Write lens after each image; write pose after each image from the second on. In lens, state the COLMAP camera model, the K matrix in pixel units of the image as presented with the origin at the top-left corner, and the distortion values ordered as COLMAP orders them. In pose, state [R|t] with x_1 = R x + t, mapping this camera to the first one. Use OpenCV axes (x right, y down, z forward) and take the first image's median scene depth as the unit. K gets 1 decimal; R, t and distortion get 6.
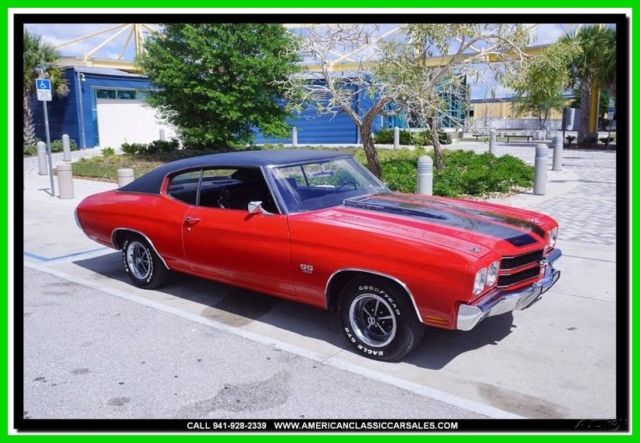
lens RADIAL K [[549.2, 0, 325.3], [0, 549.2, 220.7], [0, 0, 1]] dist [-0.003826, 0.004054]
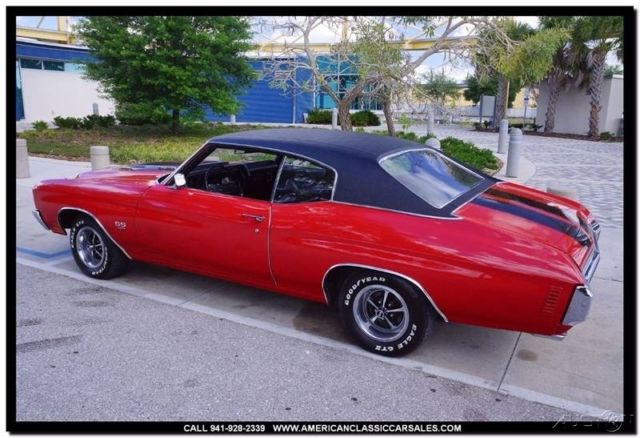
lens RADIAL K [[511.2, 0, 324.3], [0, 511.2, 215.8], [0, 0, 1]] dist [-0.009221, 0.019232]
pose [[0.985906, -0.005829, 0.167201, -0.272131], [-0.000818, 0.999213, 0.039658, -0.025671], [-0.167301, -0.039236, 0.985125, 0.206459]]
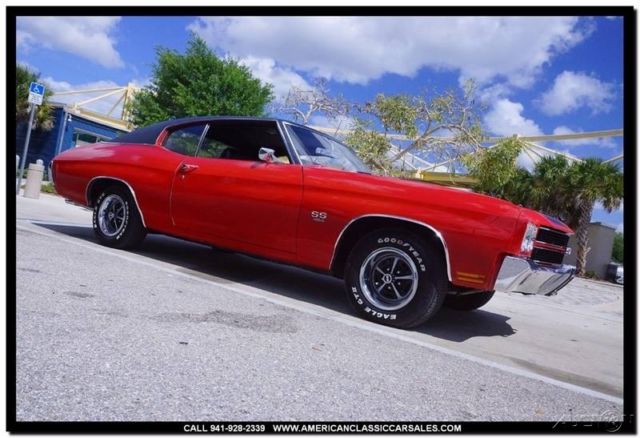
lens RADIAL K [[478.9, 0, 320.6], [0, 478.9, 216.9], [0, 0, 1]] dist [0.003092, 0.000061]
pose [[0.978011, 0.180889, 0.103799, -0.081739], [-0.158569, 0.968245, -0.193282, 0.174304], [-0.135466, 0.172572, 0.975637, 0.171916]]
